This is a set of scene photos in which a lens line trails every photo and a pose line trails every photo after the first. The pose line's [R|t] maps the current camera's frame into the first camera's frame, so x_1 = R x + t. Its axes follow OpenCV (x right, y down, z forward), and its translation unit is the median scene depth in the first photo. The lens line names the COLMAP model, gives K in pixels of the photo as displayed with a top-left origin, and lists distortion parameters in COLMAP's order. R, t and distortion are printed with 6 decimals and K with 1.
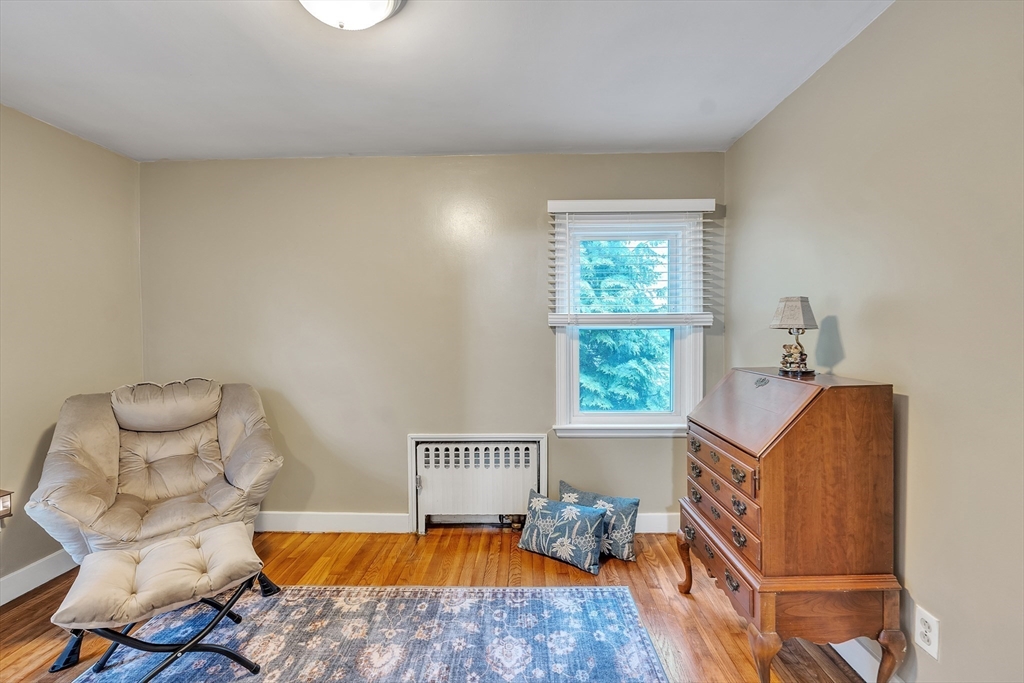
lens RADIAL K [[429.3, 0, 515.6], [0, 429.3, 337.7], [0, 0, 1]] dist [-0.011184, -0.000053]
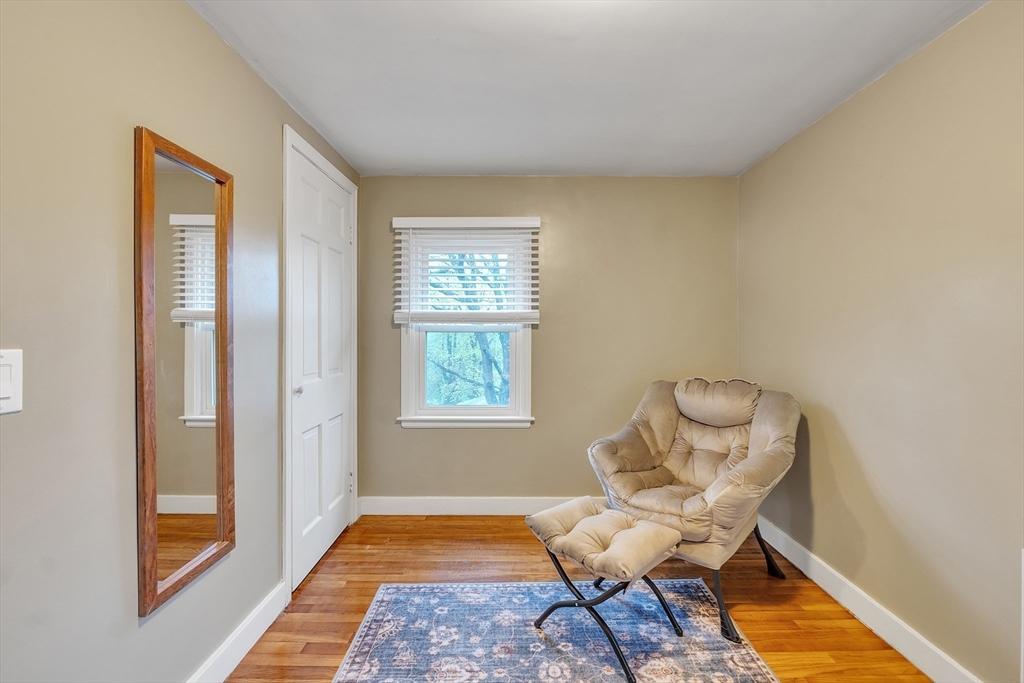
lens RADIAL K [[429.3, 0, 515.6], [0, 429.3, 337.7], [0, 0, 1]] dist [-0.011184, -0.000053]
pose [[0.019164, 0.014630, -0.999709, 0.263245], [-0.015625, 0.999775, 0.014331, -0.008572], [0.999694, 0.015346, 0.019388, 0.540468]]
